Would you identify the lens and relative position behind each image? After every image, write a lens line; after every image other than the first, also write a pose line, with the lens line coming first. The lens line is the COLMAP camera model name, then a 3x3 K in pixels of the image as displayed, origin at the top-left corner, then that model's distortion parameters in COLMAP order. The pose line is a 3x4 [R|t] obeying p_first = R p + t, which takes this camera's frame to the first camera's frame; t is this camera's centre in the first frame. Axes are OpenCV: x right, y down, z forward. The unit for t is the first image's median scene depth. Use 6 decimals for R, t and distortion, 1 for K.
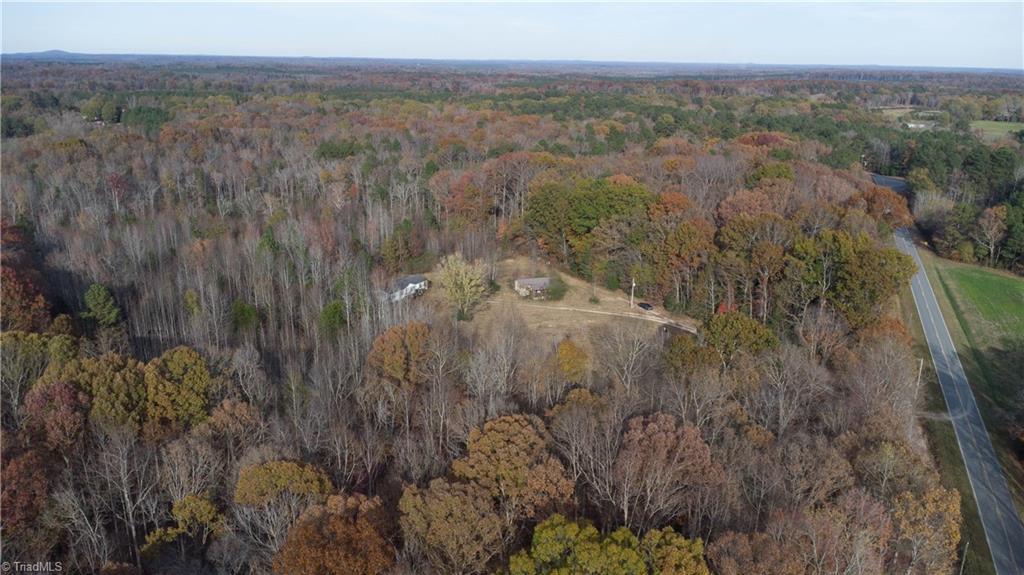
lens RADIAL K [[740.0, 0, 513.9], [0, 740.0, 282.9], [0, 0, 1]] dist [0.042444, -0.068588]
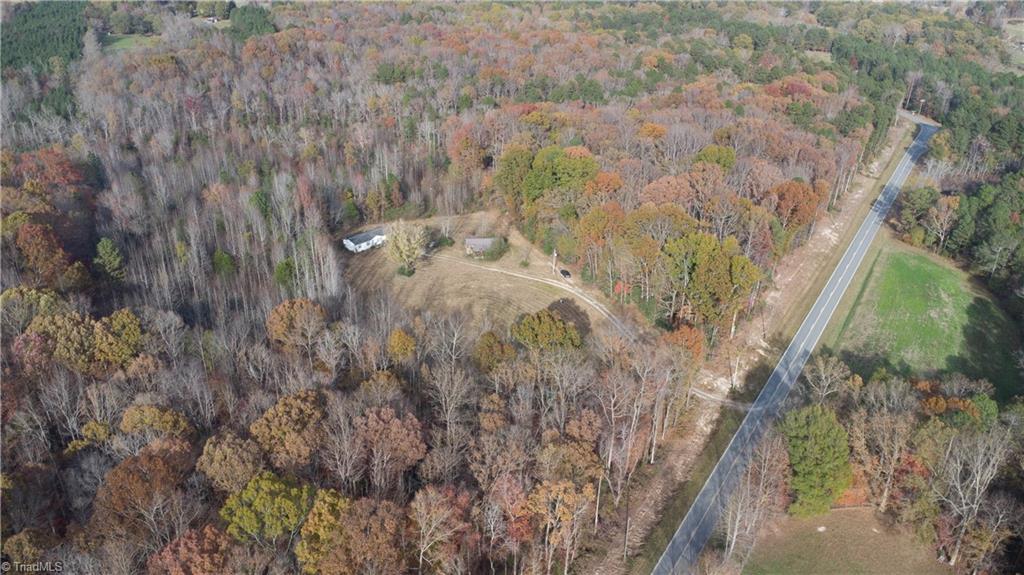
lens RADIAL K [[741.3, 0, 512.9], [0, 741.3, 281.7], [0, 0, 1]] dist [0.026440, -0.034865]
pose [[0.982823, 0.092733, -0.159562, 0.193512], [-0.066822, 0.984736, 0.160714, -0.093550], [0.172030, -0.147291, 0.974018, -0.098809]]
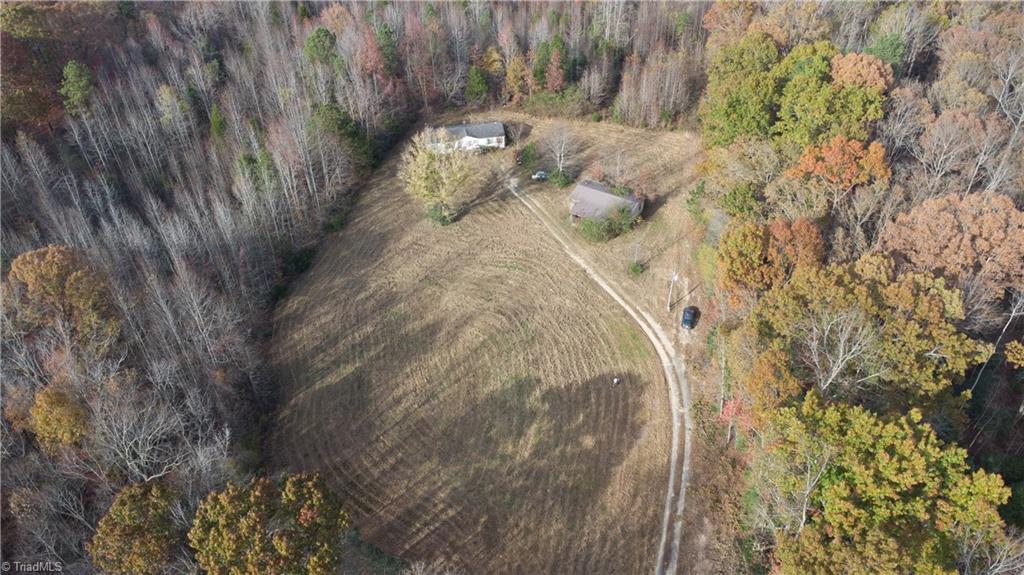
lens RADIAL K [[740.0, 0, 513.9], [0, 740.0, 282.9], [0, 0, 1]] dist [0.042444, -0.068588]
pose [[0.666018, 0.461120, -0.586335, 0.282884], [-0.191944, 0.865513, 0.462650, -0.160023], [0.720818, -0.195590, 0.664956, 0.355396]]
